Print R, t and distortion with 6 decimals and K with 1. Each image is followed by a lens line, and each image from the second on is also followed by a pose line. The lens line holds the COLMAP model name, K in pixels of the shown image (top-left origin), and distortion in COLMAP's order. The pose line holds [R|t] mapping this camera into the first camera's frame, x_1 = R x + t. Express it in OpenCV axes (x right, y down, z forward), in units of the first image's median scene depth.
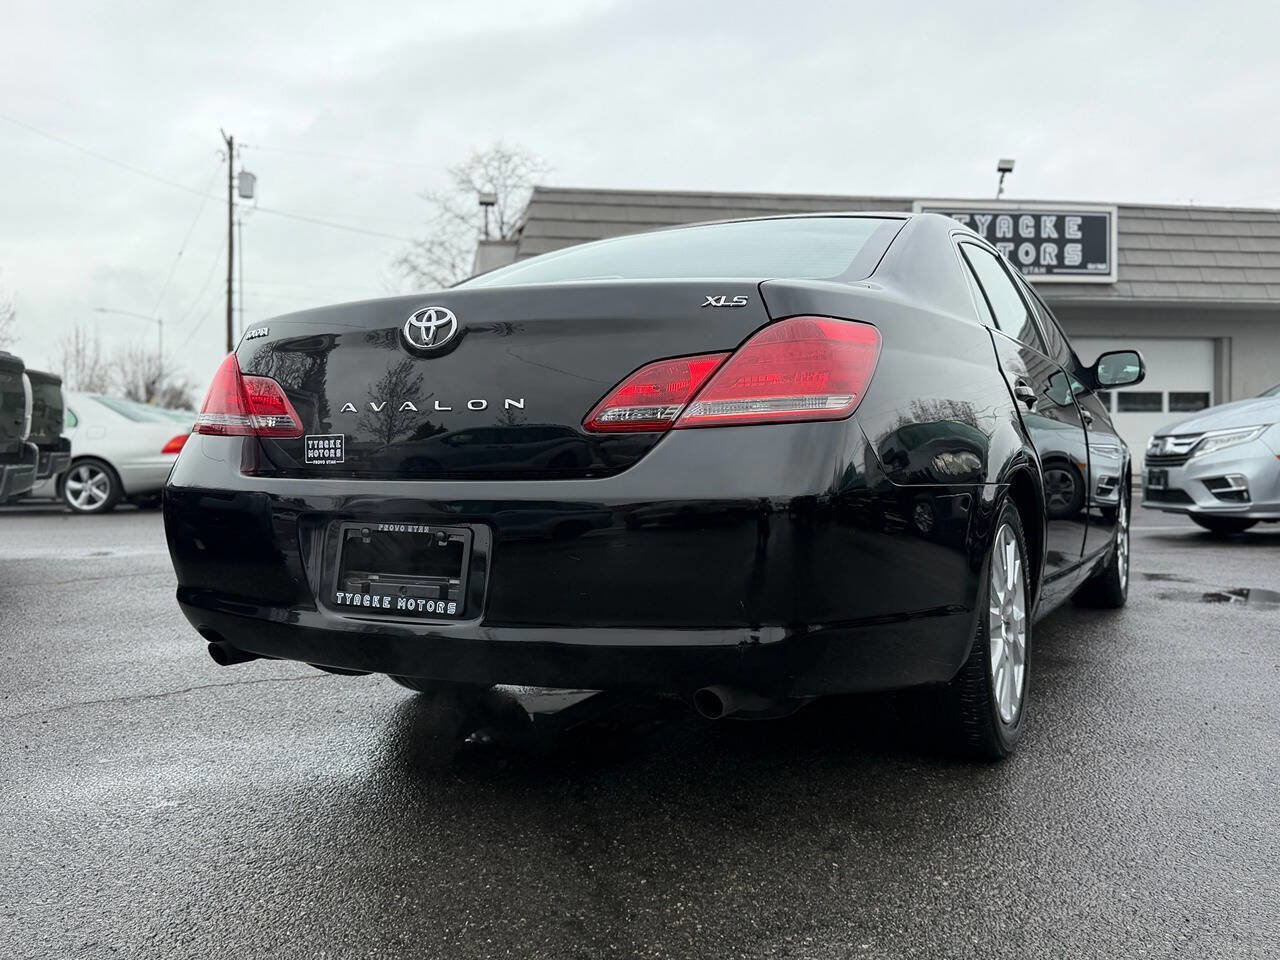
lens RADIAL K [[1126.7, 0, 631.3], [0, 1126.7, 474.4], [0, 0, 1]] dist [0.129263, -0.181372]
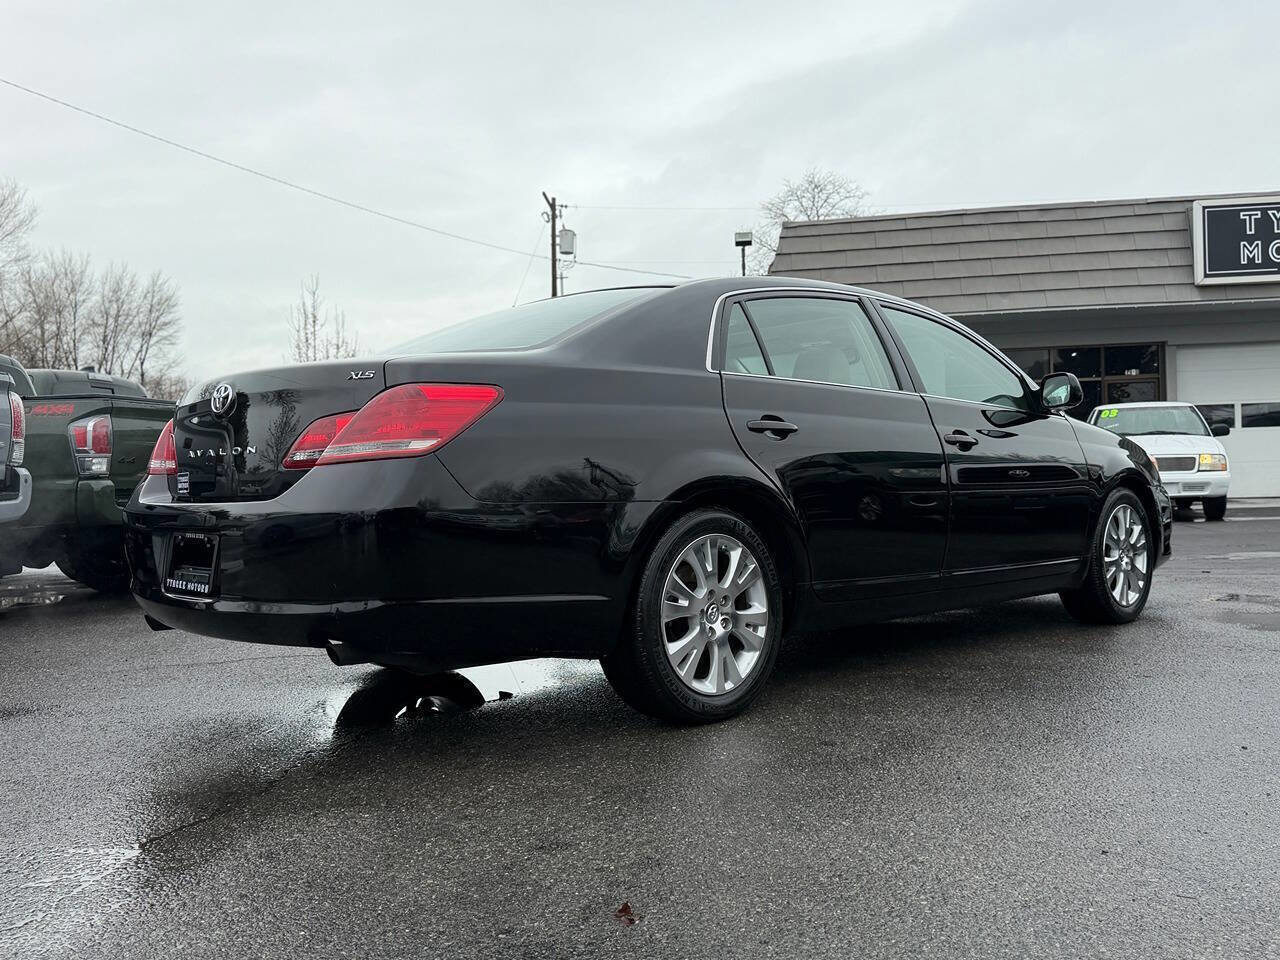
lens RADIAL K [[1126.7, 0, 628.1], [0, 1126.7, 482.2], [0, 0, 1]] dist [0.129263, -0.181372]
pose [[0.949989, -0.016495, -0.311846, 0.096823], [0.011247, 0.999763, -0.018620, 0.001461], [0.312079, 0.014182, 0.949950, -0.029122]]
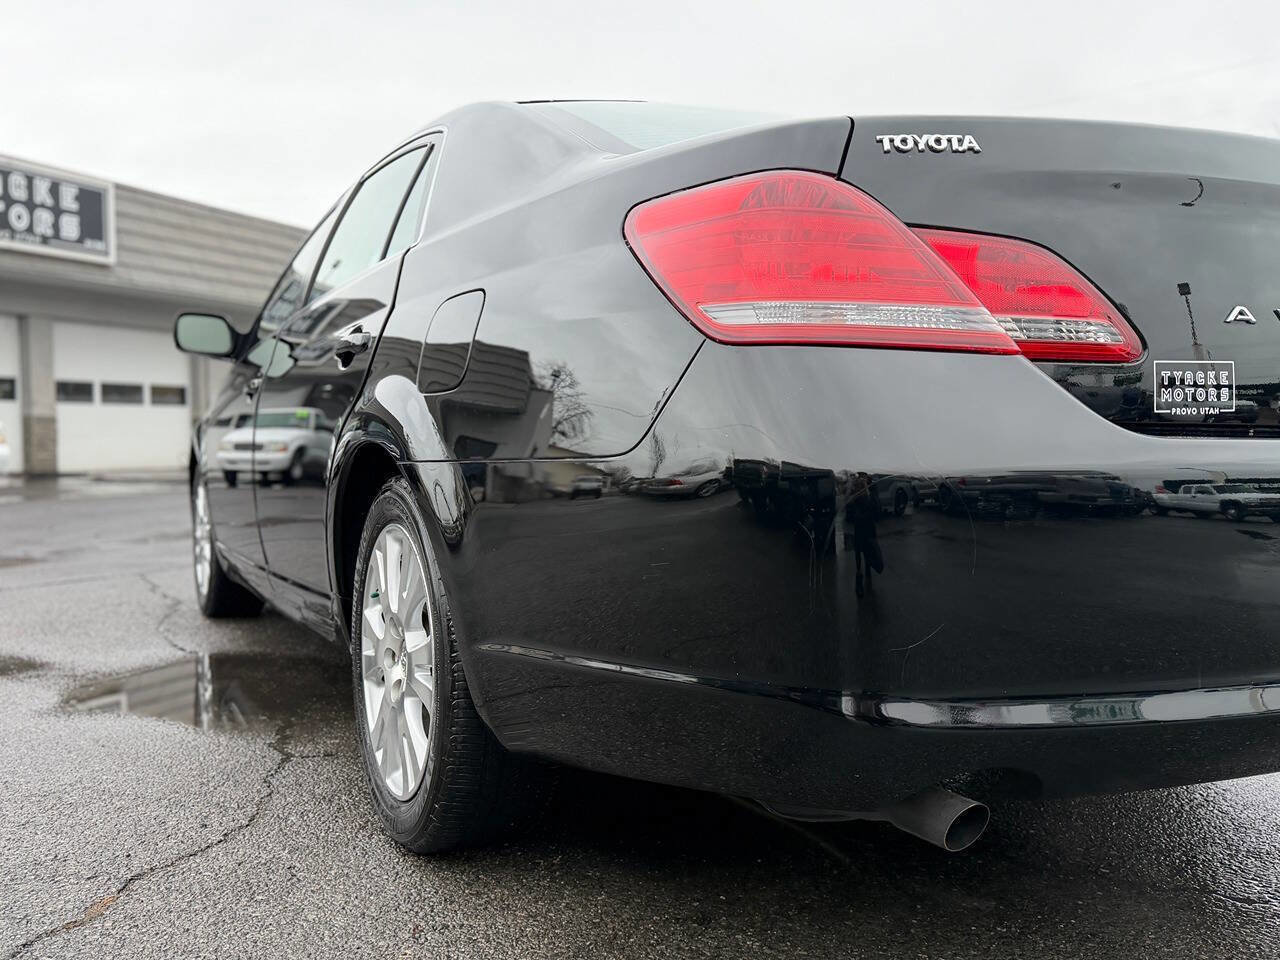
lens RADIAL K [[1126.7, 0, 644.7], [0, 1126.7, 487.6], [0, 0, 1]] dist [0.129263, -0.181372]
pose [[0.574530, -0.032526, 0.817837, -0.114843], [0.021279, 0.999466, 0.024801, 0.000864], [-0.818207, 0.003154, 0.574915, 0.118462]]
